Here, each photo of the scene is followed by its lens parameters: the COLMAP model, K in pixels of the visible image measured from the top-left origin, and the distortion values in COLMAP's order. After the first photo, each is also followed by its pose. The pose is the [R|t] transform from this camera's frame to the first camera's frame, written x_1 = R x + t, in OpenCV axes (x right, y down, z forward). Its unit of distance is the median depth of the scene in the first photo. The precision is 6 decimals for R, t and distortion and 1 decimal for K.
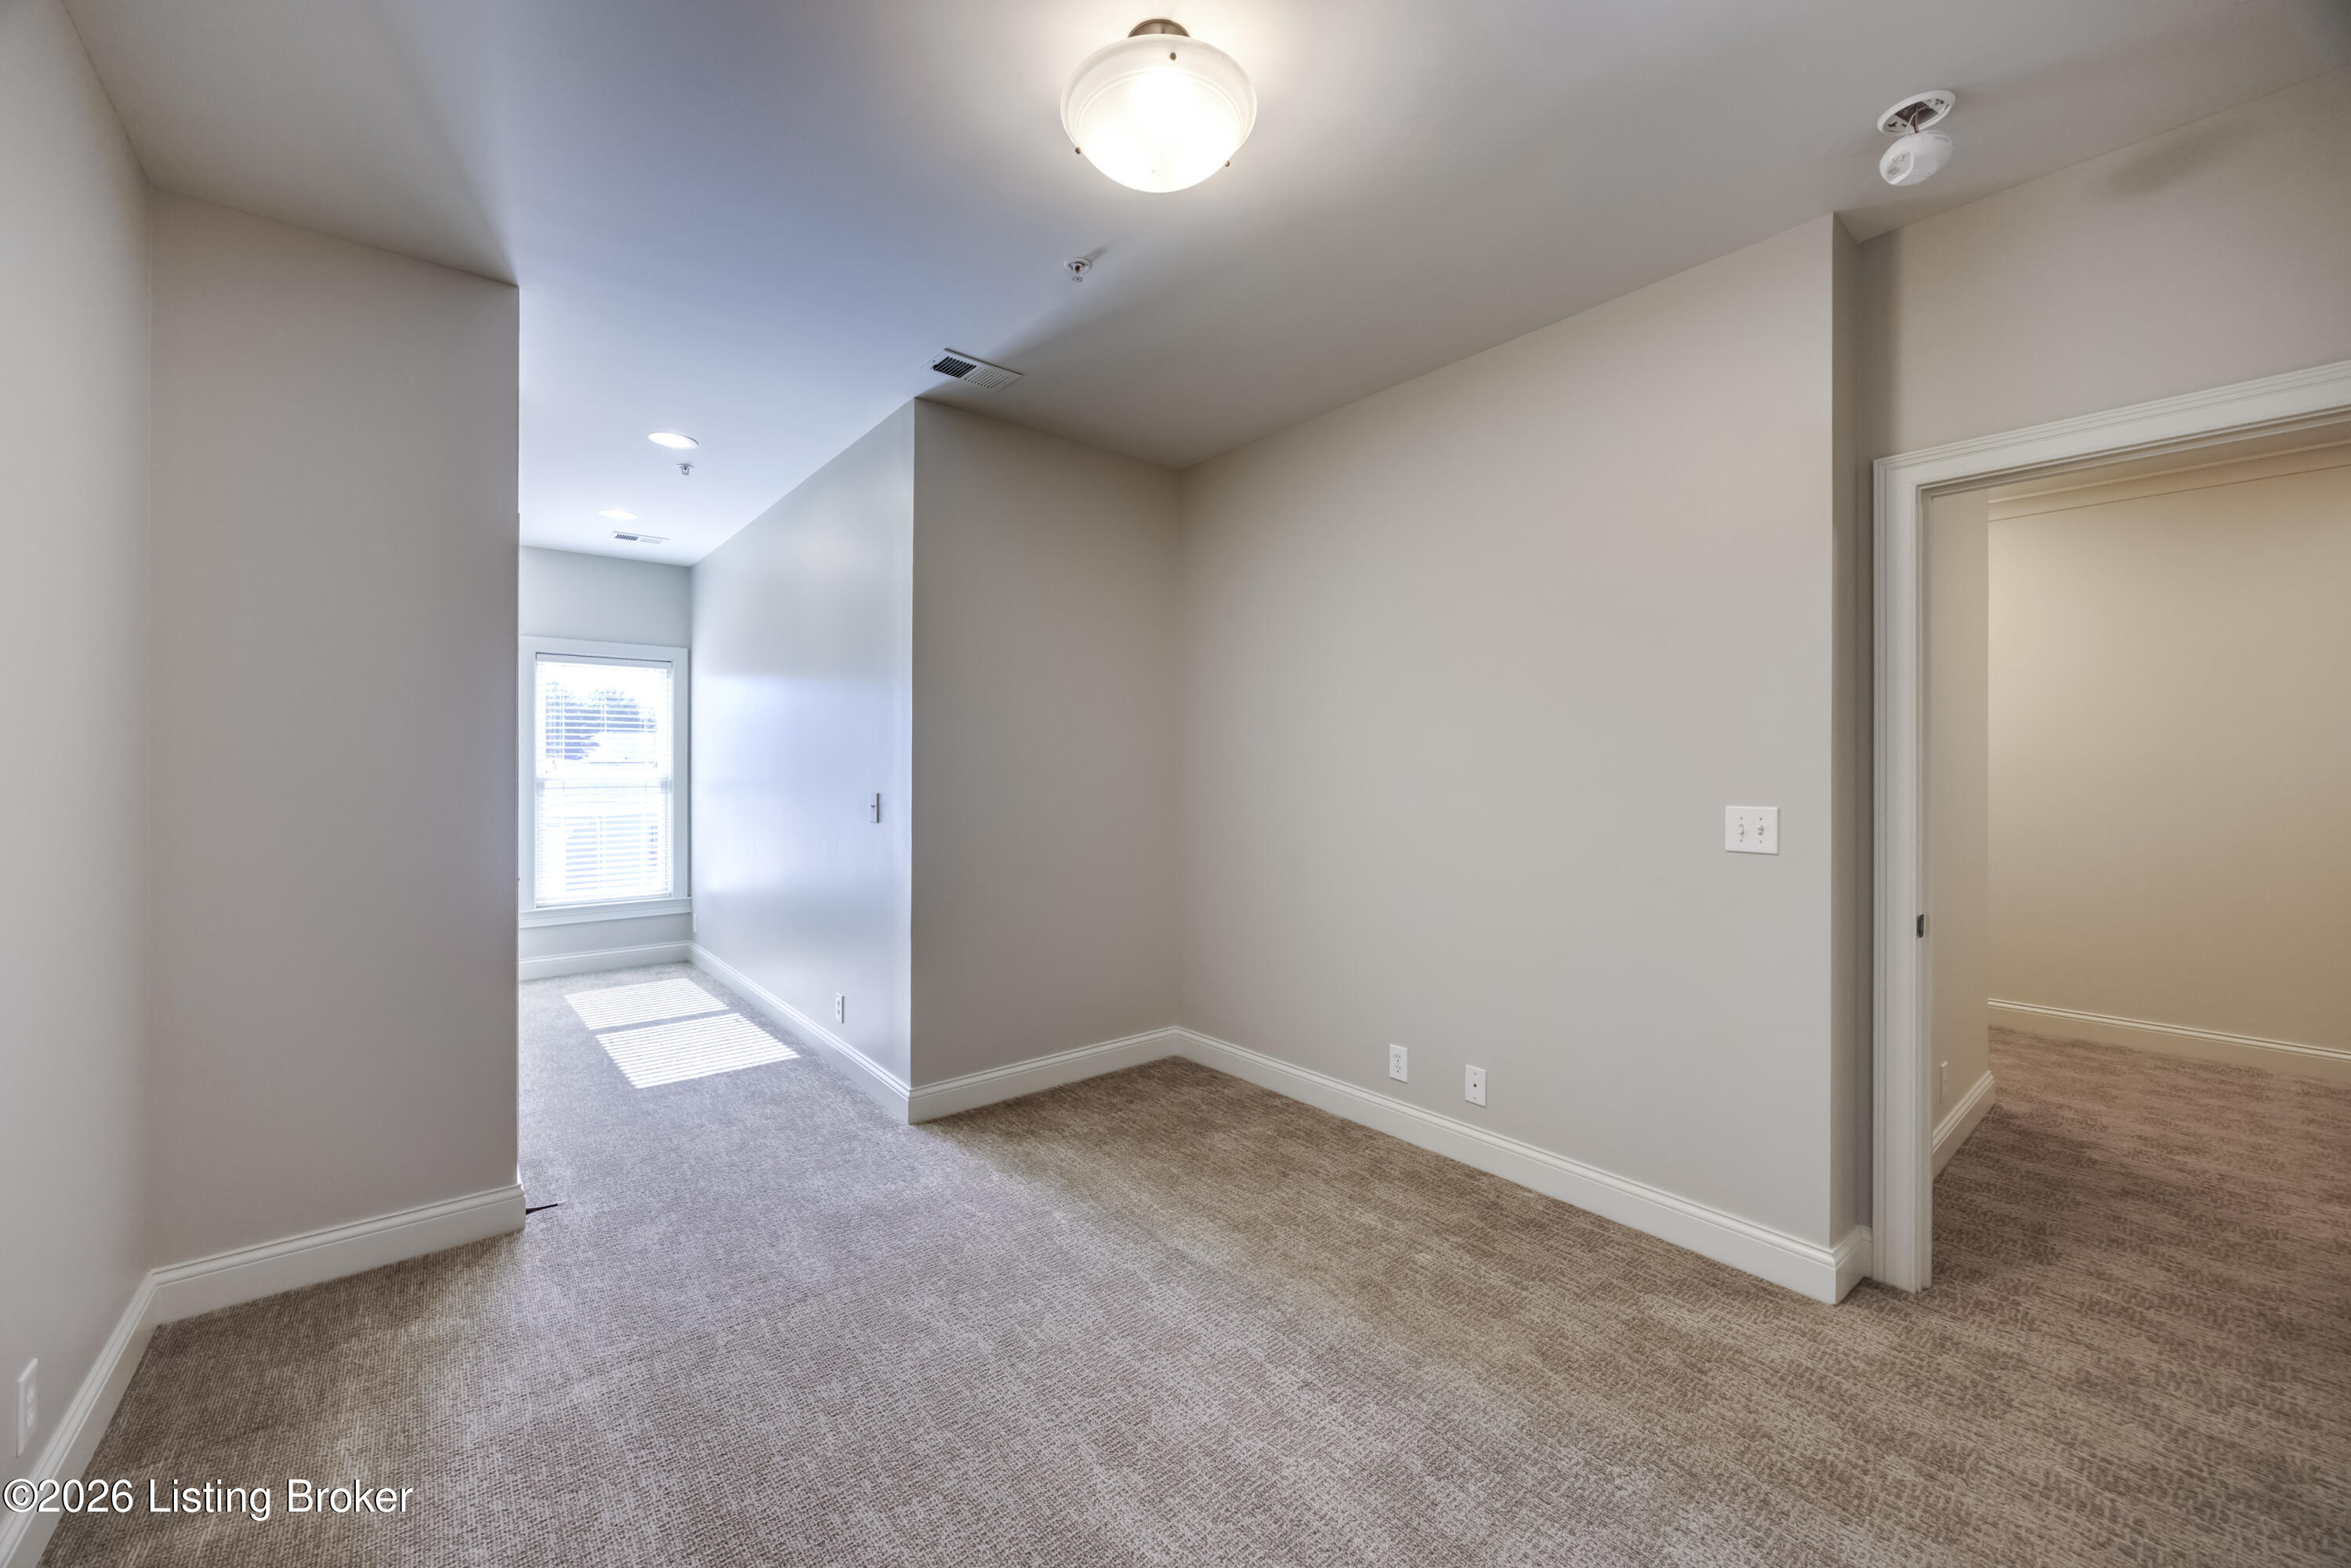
lens RADIAL K [[903.3, 0, 1157.0], [0, 903.3, 776.4], [0, 0, 1]] dist [0.003707, 0.000028]
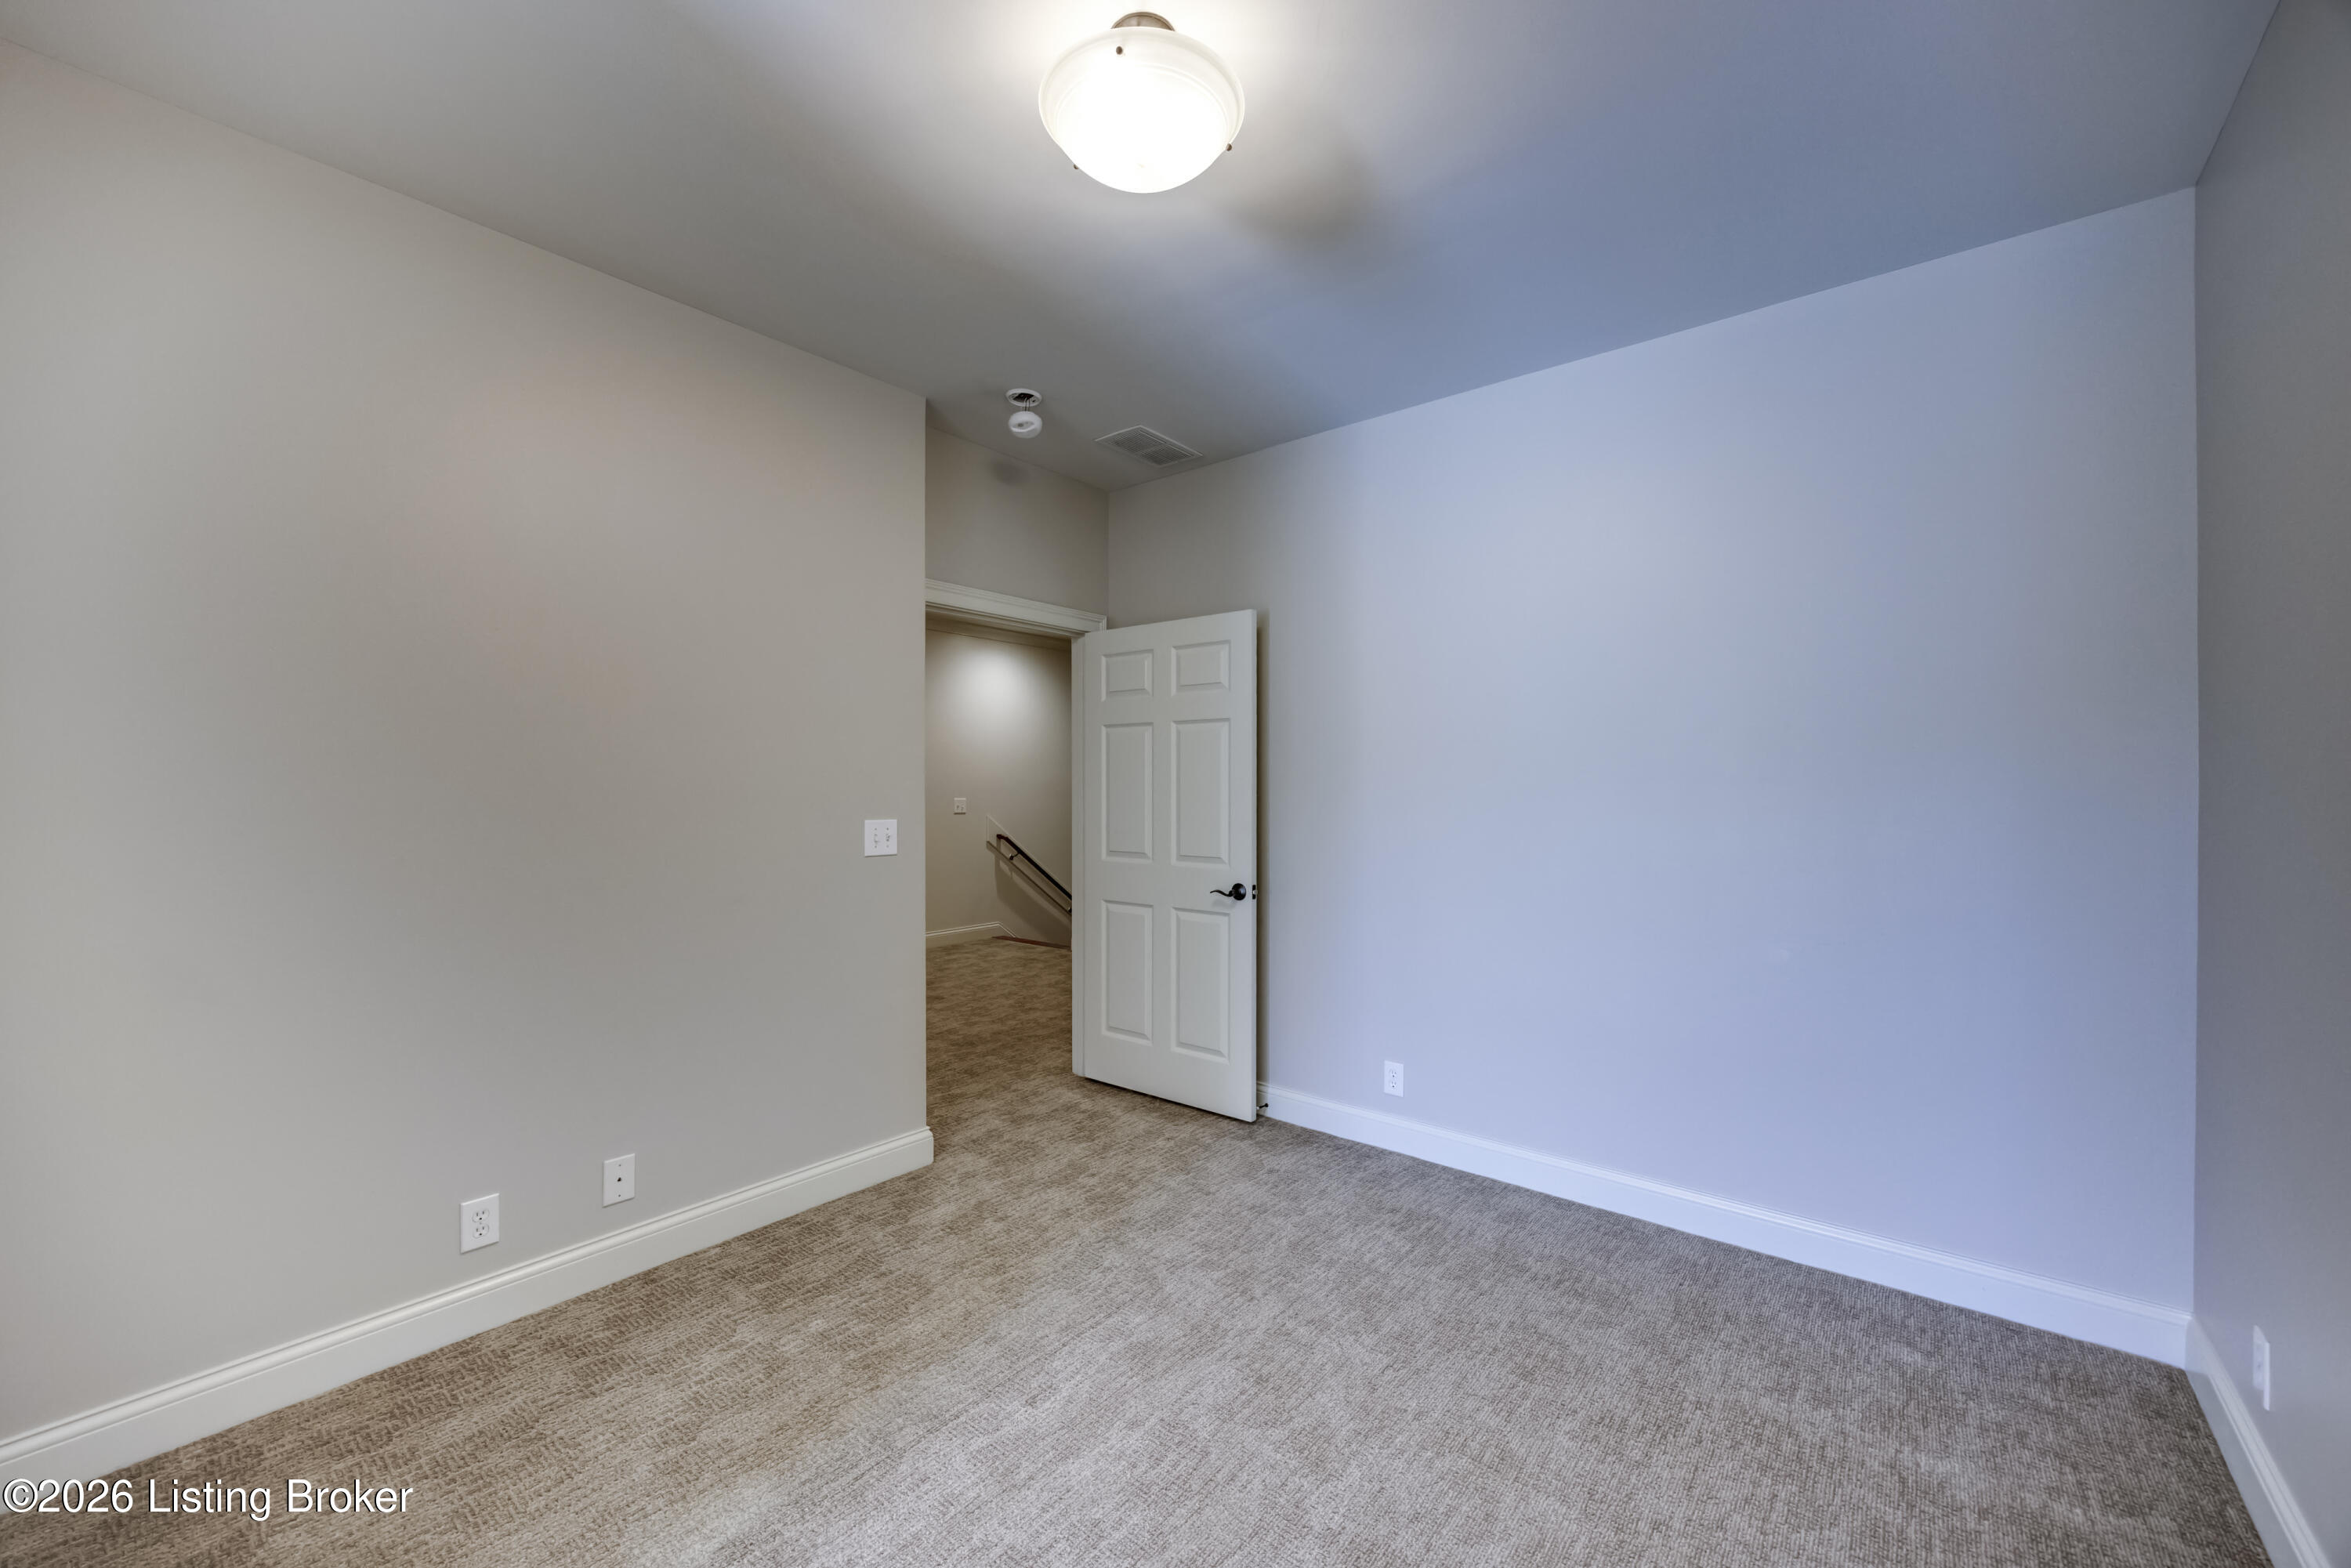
lens RADIAL K [[903.3, 0, 1185.2], [0, 903.3, 803.8], [0, 0, 1]] dist [0.003707, 0.000028]
pose [[-0.206601, -0.017377, 0.978271, -0.678643], [0.004794, 0.999812, 0.018772, -0.011768], [-0.978414, 0.008568, -0.206478, 0.830933]]
